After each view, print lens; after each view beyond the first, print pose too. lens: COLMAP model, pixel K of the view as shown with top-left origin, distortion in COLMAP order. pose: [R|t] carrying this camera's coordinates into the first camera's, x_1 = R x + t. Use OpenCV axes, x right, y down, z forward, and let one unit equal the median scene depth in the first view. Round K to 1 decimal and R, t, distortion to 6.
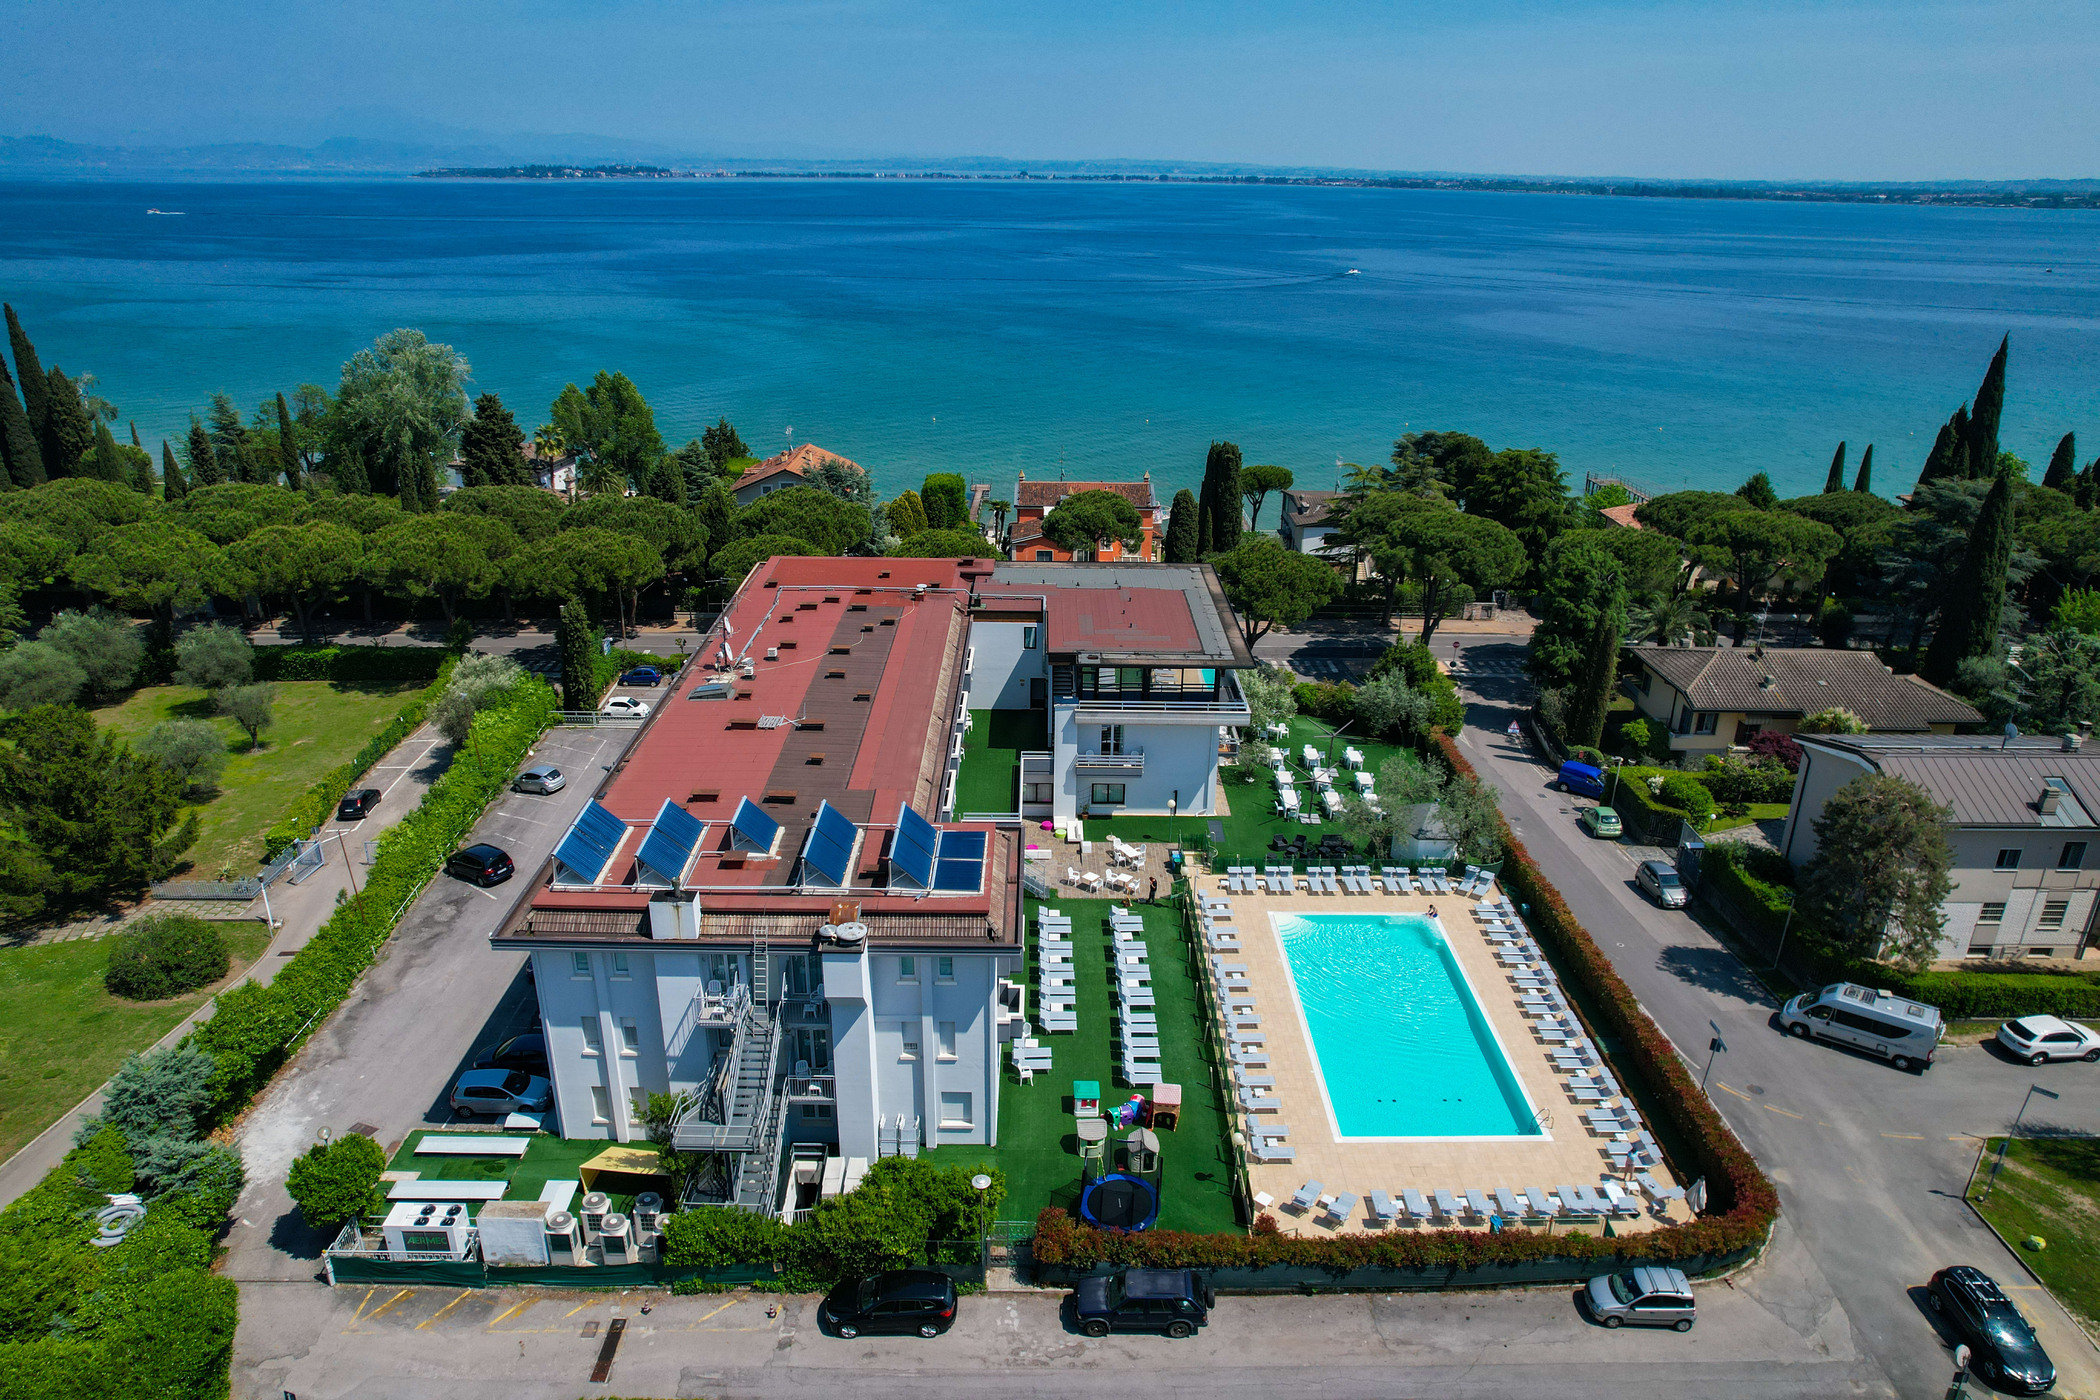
lens RADIAL K [[1342.9, 0, 1051.1], [0, 1342.9, 688.3], [0, 0, 1]] dist [-0.076401, 0.068143]
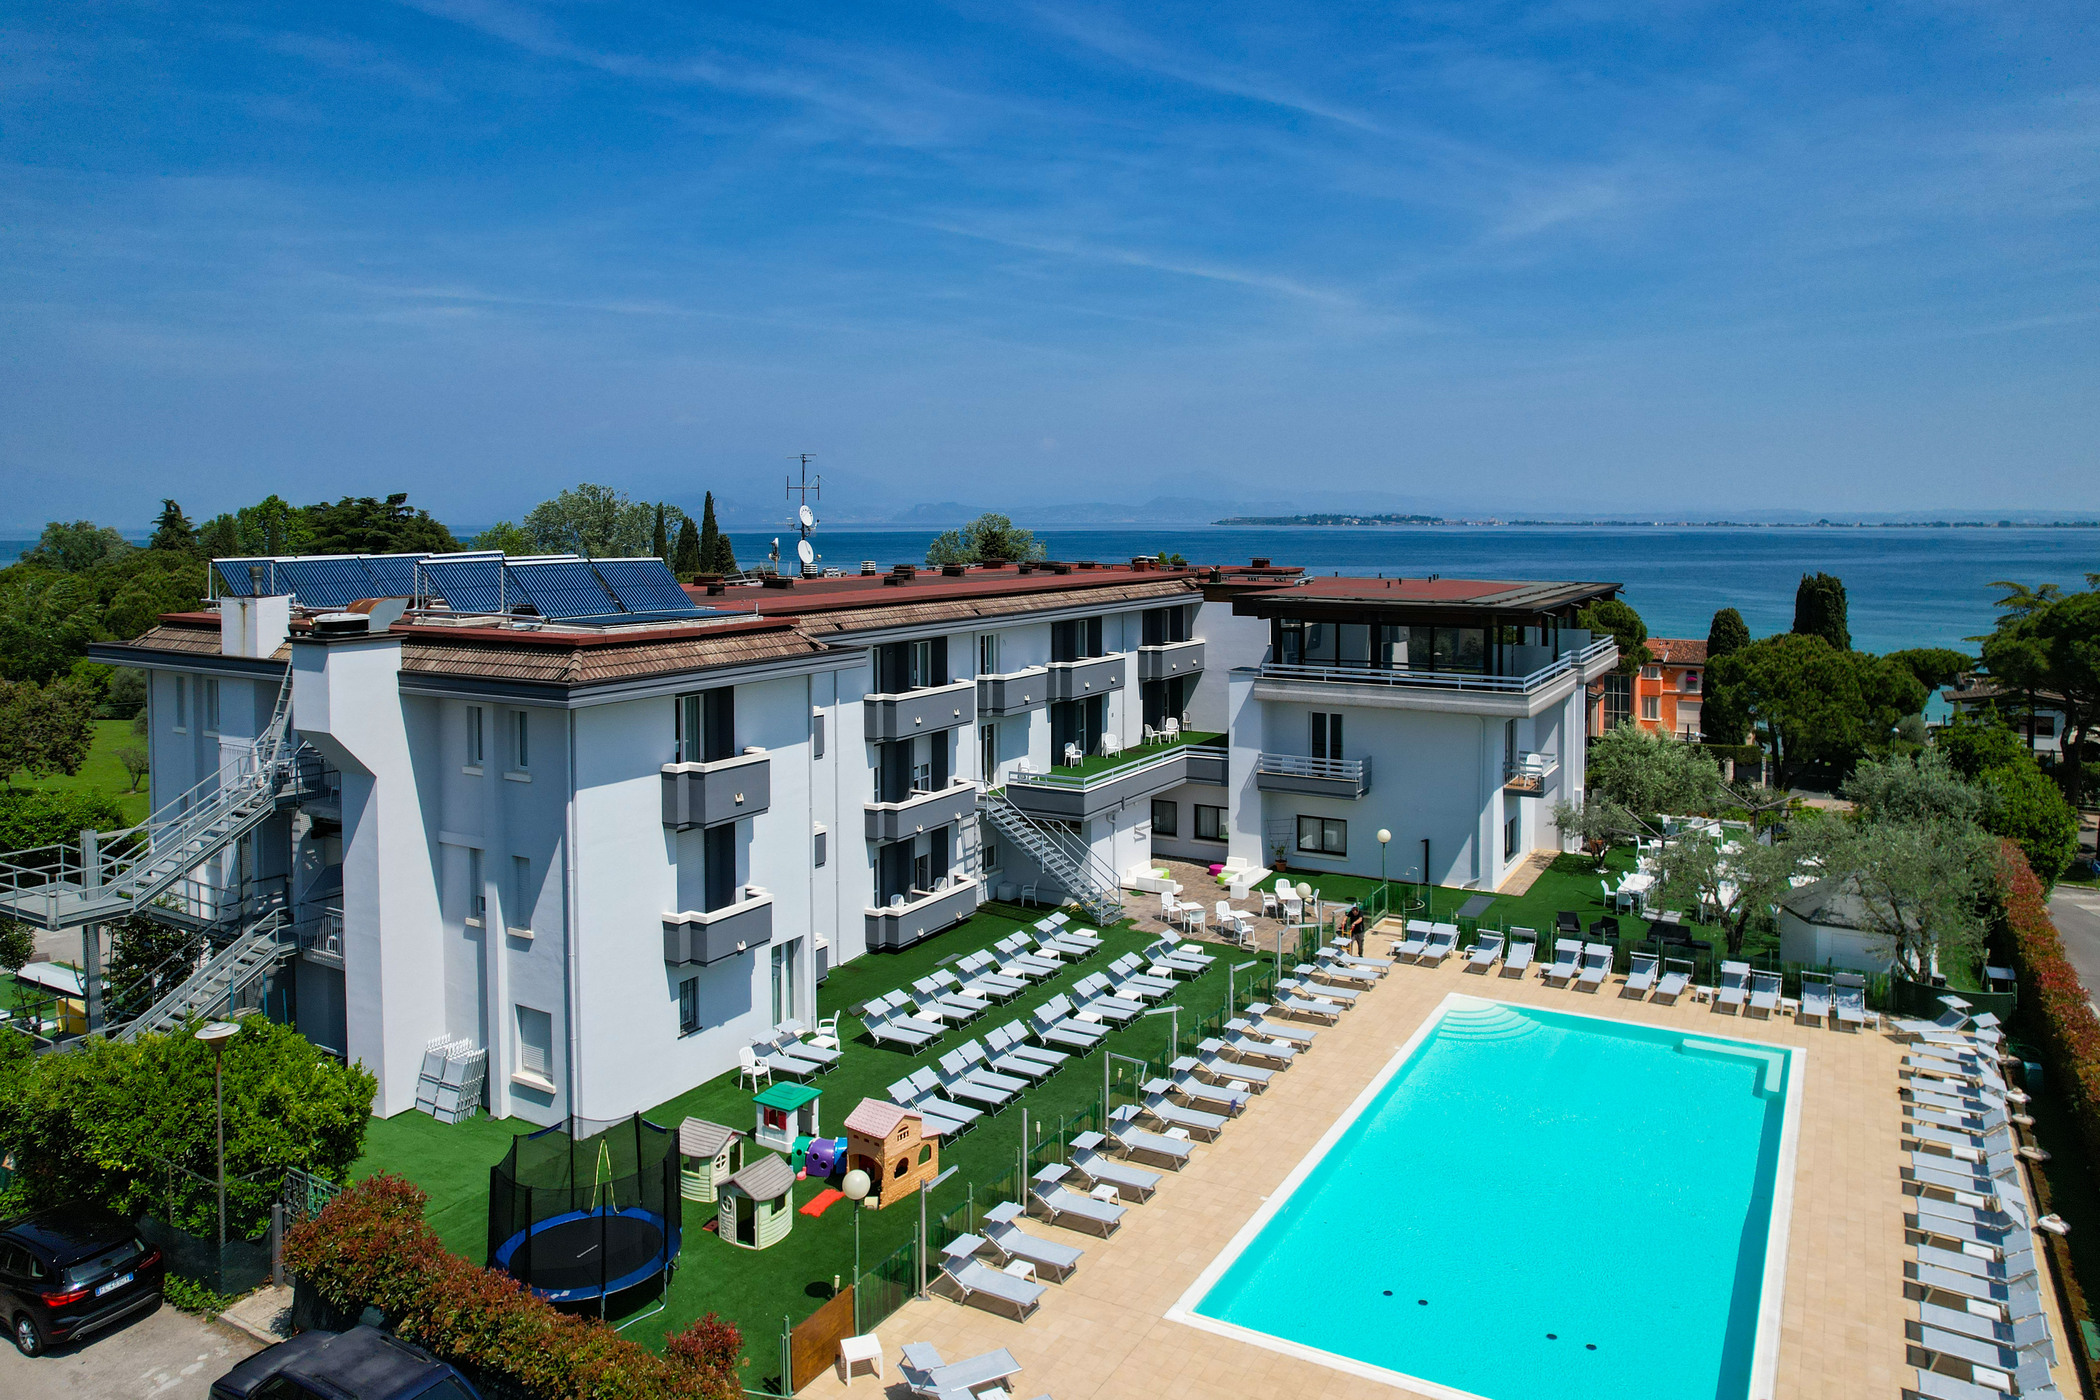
lens RADIAL K [[1388.1, 0, 1093.2], [0, 1388.1, 564.2], [0, 0, 1]] dist [-0.065020, 0.041384]
pose [[0.870815, 0.003685, -0.491597, 0.296341], [-0.169482, 0.940919, -0.293167, 0.185032], [0.461473, 0.338611, 0.819991, 0.418906]]
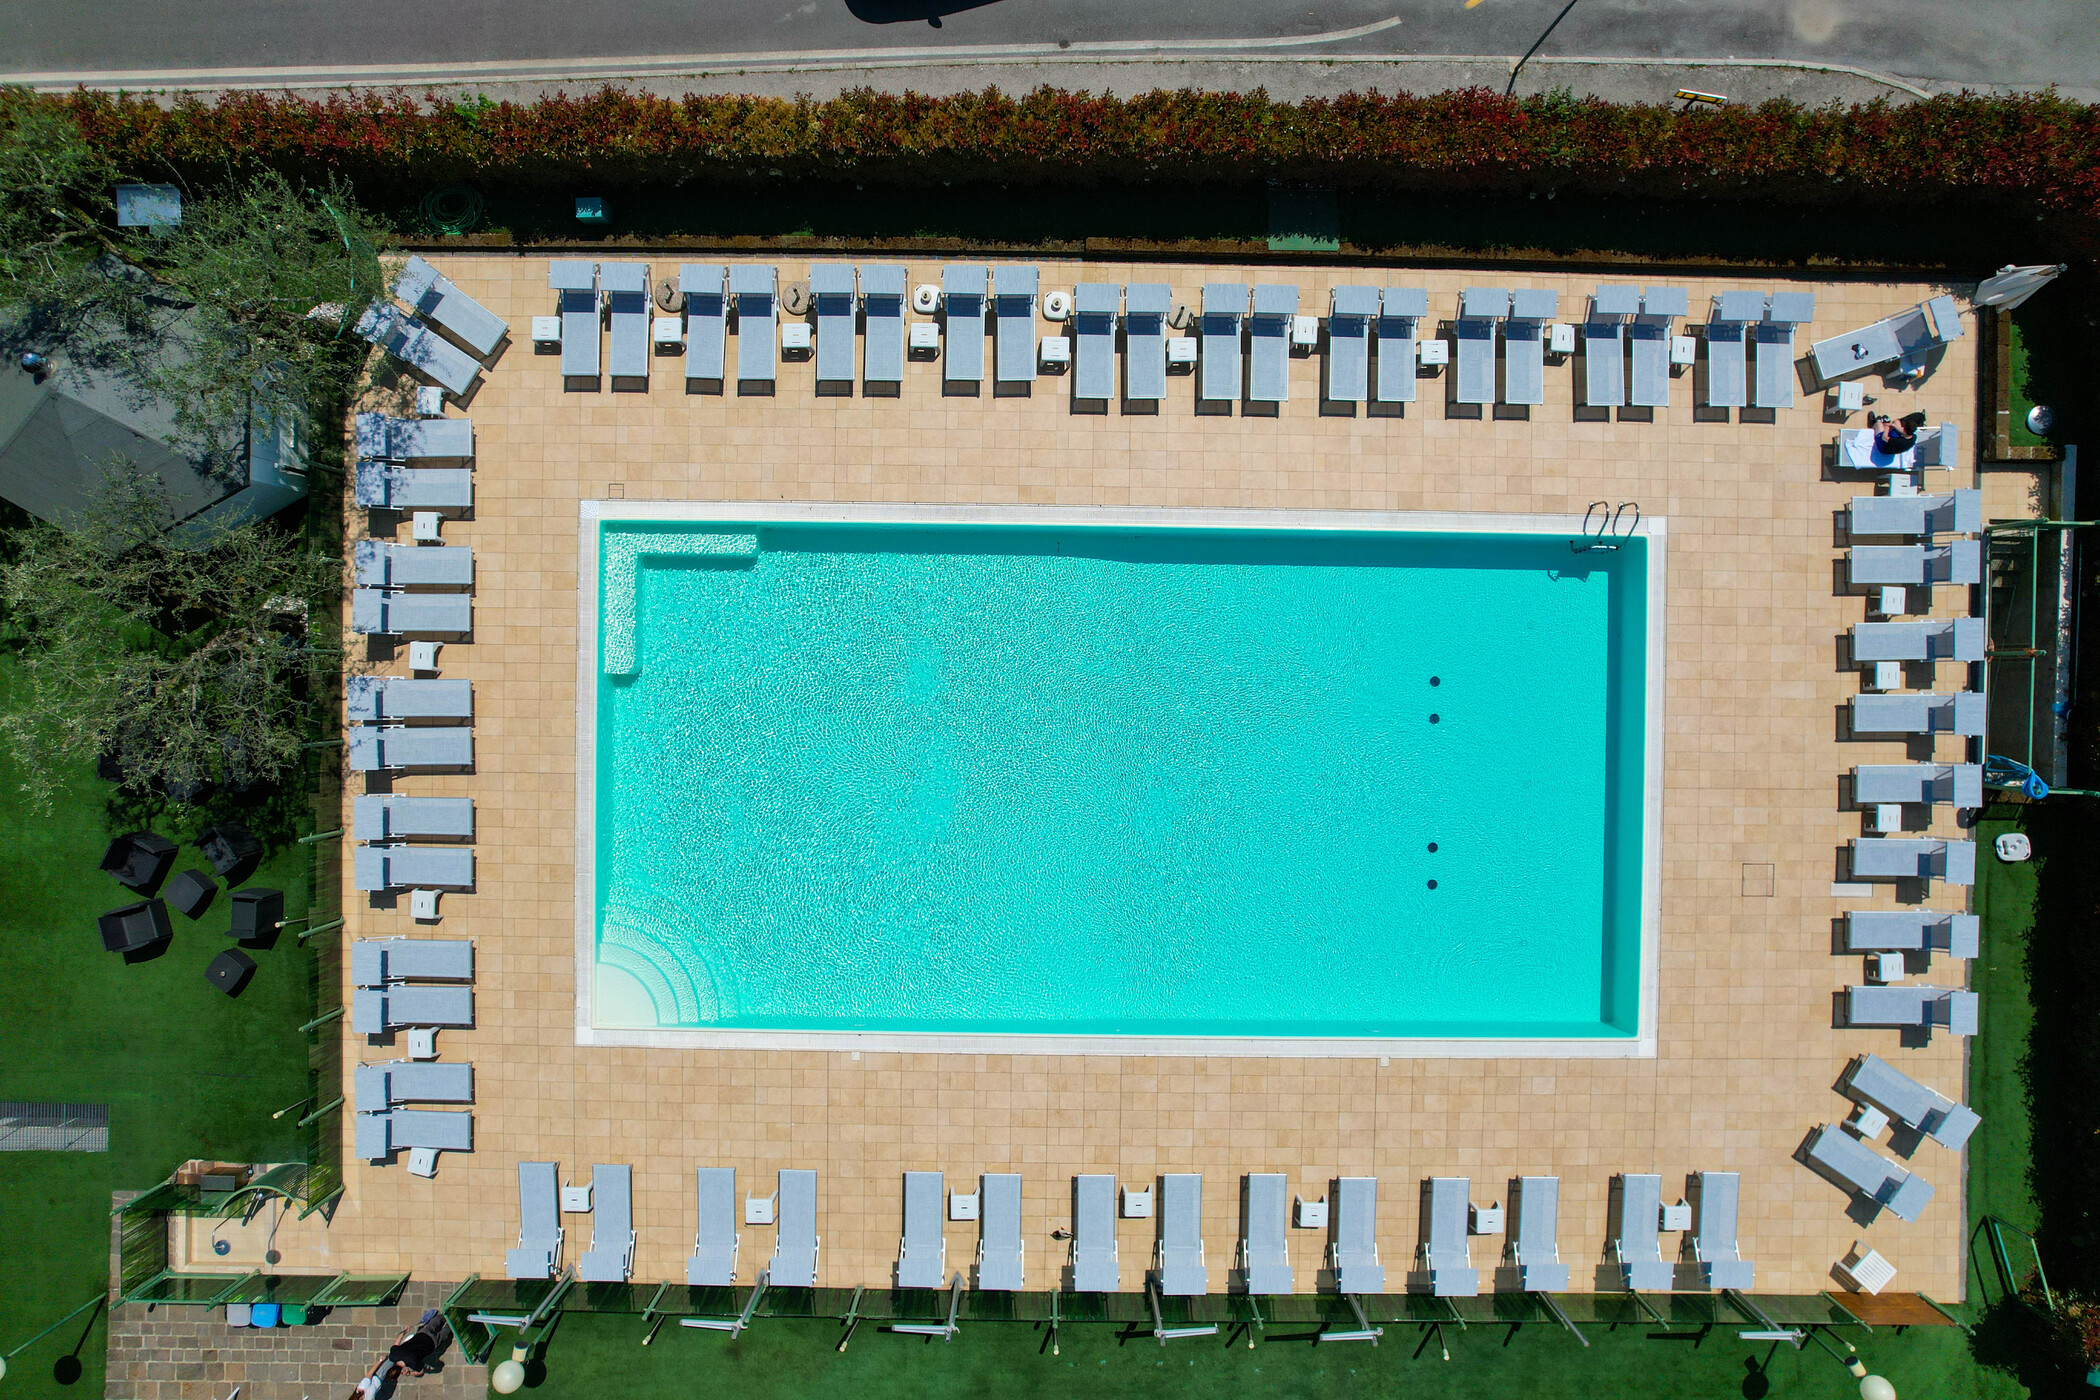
lens RADIAL K [[1319.5, 0, 1050.0], [0, 1319.5, 700.0], [0, 0, 1]] dist [-0.071189, 0.065516]
pose [[0.018736, -0.999615, -0.020478, 0.243424], [0.368108, -0.012146, 0.929704, -0.075689], [-0.929594, -0.024957, 0.367739, 0.760439]]
